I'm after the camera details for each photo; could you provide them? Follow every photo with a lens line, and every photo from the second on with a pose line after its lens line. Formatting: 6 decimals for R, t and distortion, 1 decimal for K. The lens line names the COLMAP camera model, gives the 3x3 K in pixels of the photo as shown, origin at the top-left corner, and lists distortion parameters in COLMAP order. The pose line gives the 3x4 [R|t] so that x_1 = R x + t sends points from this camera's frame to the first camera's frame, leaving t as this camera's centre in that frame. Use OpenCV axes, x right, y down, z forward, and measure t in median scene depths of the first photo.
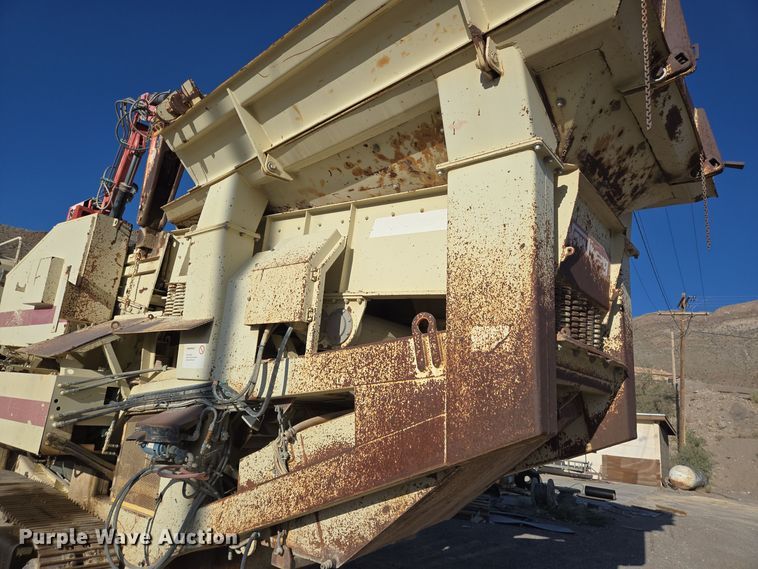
lens RADIAL K [[503.8, 0, 379.0], [0, 503.8, 284.5], [0, 0, 1]] dist [0.072554, -0.068492]
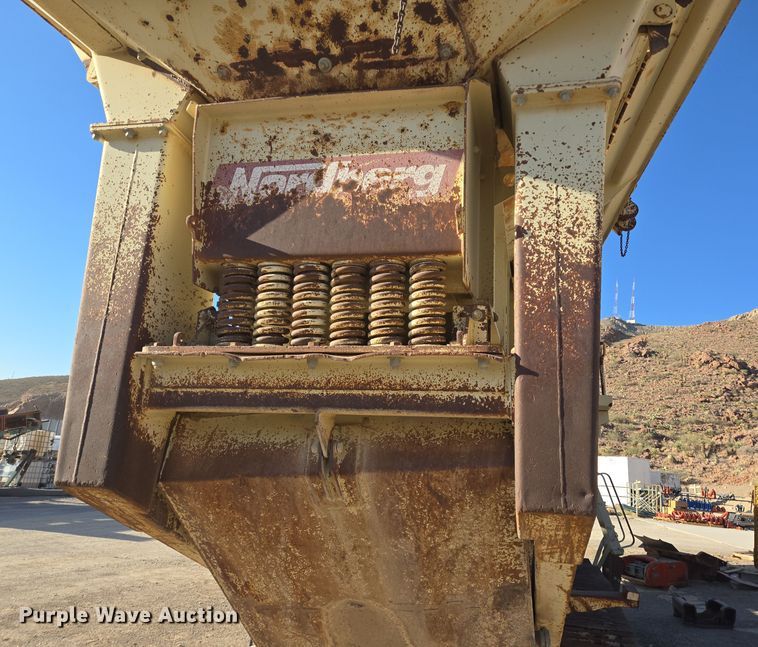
lens RADIAL K [[583.8, 0, 409.7], [0, 583.8, 323.2], [0, 0, 1]] dist [0.041354, -0.001255]
pose [[0.446547, -0.270408, -0.852921, 0.883286], [0.203930, 0.958910, -0.197243, 0.217061], [0.871211, -0.085858, 0.483343, 0.657035]]
